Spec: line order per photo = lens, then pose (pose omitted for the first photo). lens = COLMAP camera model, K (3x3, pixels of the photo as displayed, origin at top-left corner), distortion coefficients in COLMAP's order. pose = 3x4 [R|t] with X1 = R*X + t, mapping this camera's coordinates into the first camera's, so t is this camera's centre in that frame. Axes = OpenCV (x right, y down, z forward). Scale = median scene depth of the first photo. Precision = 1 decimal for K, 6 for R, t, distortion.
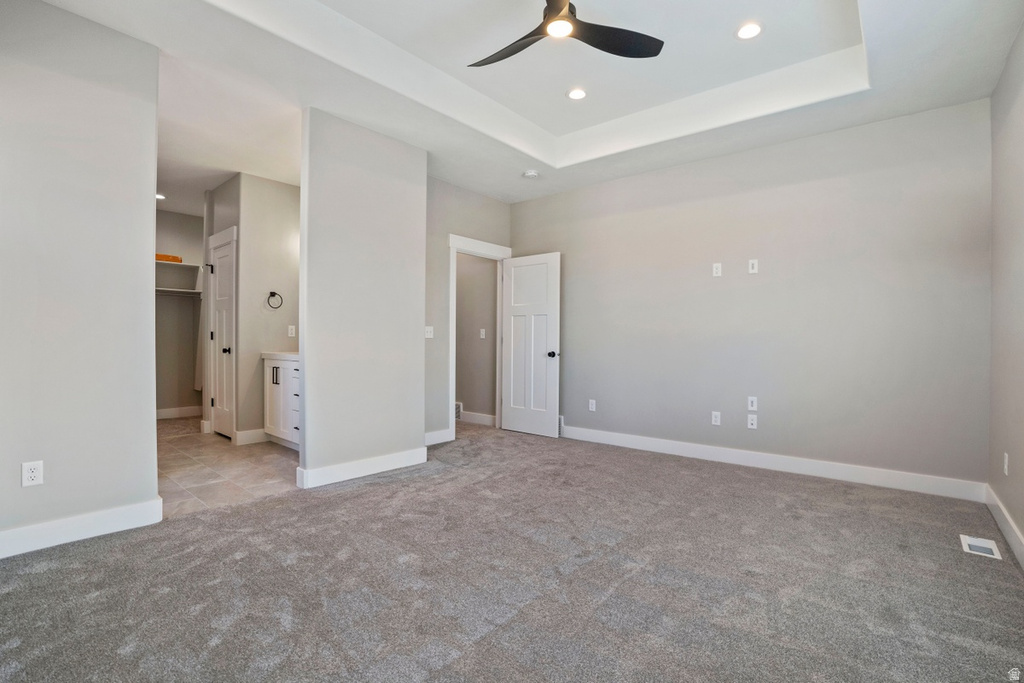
lens RADIAL K [[459.2, 0, 508.8], [0, 459.2, 345.3], [0, 0, 1]] dist [-0.021716, -0.000374]
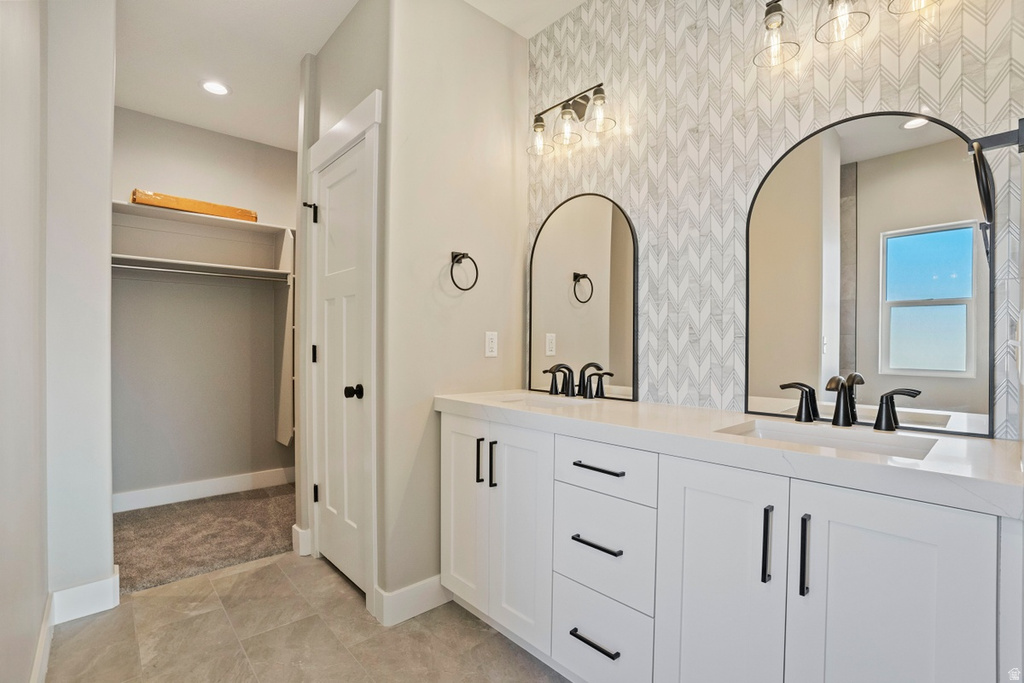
lens RADIAL K [[459.2, 0, 515.0], [0, 459.2, 343.5], [0, 0, 1]] dist [-0.021716, -0.000374]
pose [[0.993525, -0.002936, -0.113571, -0.394393], [0.002041, 0.999966, -0.007995, -0.027579], [0.113591, 0.007712, 0.993498, 0.554703]]
